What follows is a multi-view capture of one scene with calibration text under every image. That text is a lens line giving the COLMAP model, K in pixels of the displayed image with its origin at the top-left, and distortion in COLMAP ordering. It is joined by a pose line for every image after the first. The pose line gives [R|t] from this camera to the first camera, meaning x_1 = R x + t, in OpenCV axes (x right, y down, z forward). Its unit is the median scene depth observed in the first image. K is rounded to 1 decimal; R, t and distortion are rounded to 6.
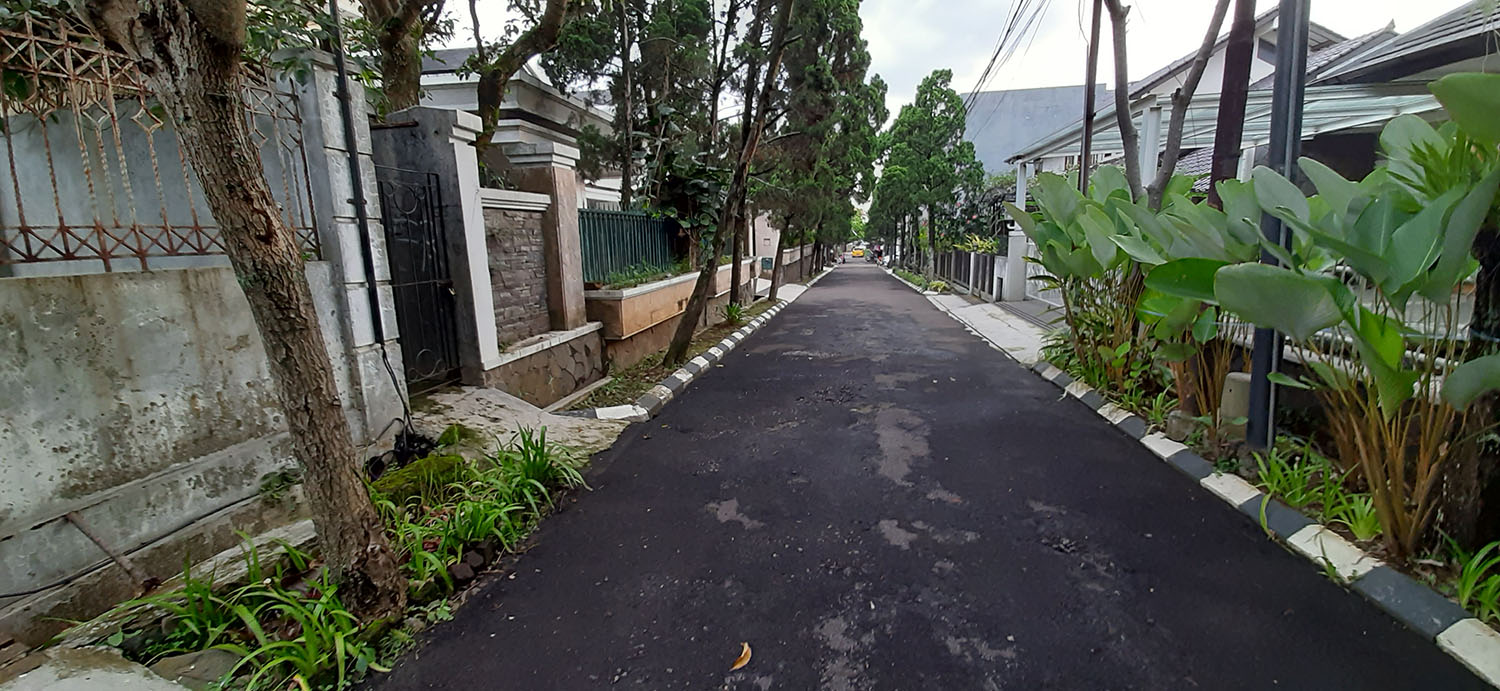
lens RADIAL K [[672.0, 0, 747.5], [0, 672.0, 346.3], [0, 0, 1]] dist [-0.013048, -0.002139]
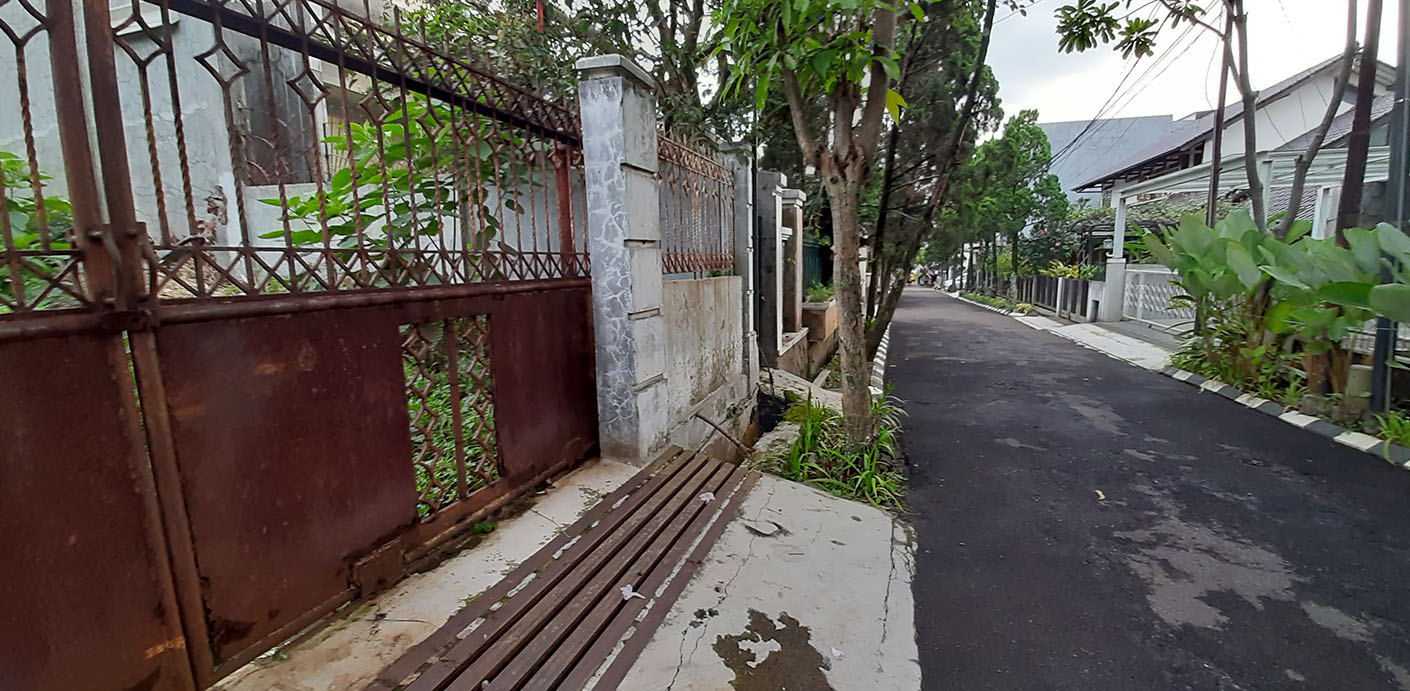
lens RADIAL K [[676.7, 0, 708.2], [0, 676.7, 347.6], [0, 0, 1]] dist [-0.027649, -0.001879]
pose [[0.995134, 0.020779, -0.096312, -0.622959], [-0.023819, 0.999250, -0.030518, 0.099566], [0.095605, 0.032664, 0.994883, -0.638134]]
